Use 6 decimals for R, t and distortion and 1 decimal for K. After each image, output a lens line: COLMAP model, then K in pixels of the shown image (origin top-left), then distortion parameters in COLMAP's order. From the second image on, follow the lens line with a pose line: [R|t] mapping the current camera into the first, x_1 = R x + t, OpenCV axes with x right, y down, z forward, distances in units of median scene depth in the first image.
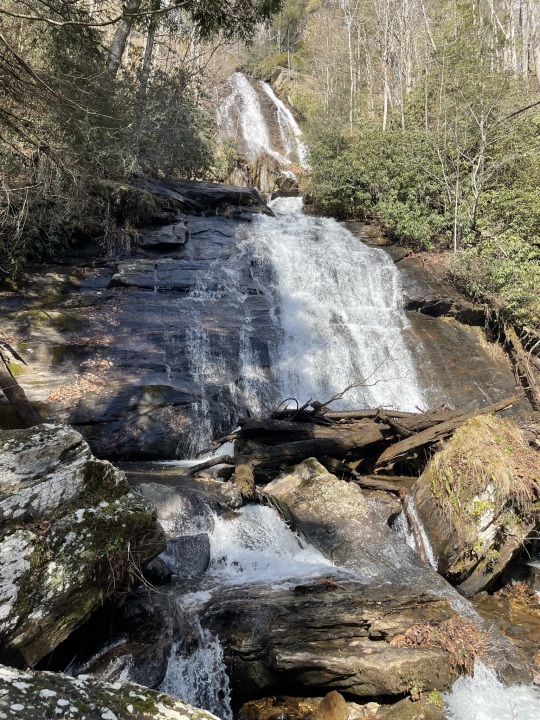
lens RADIAL K [[545.4, 0, 263.7], [0, 545.4, 356.5], [0, 0, 1]] dist [0.071694, -0.088008]
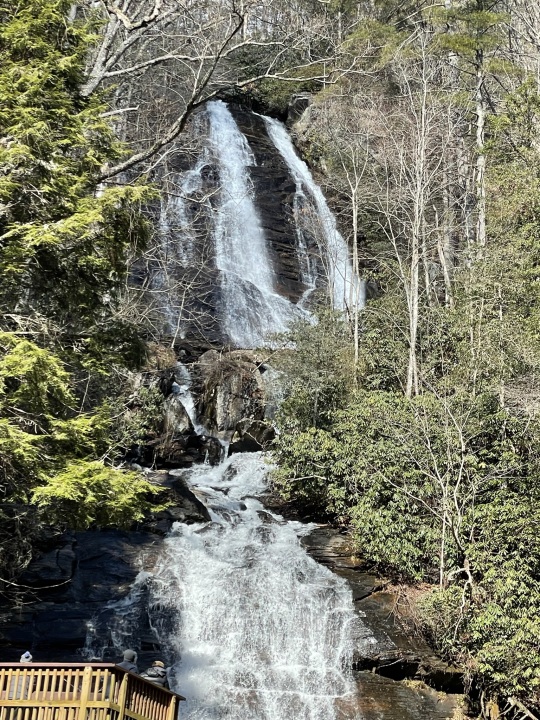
lens RADIAL K [[1757.2, 0, 266.5], [0, 1757.2, 355.8], [0, 0, 1]] dist [0.112205, 0.000000]
pose [[0.999027, 0.018384, -0.040087, 0.227120], [-0.026545, 0.976541, -0.213691, 0.015708], [0.035218, 0.214547, 0.976078, -1.491193]]
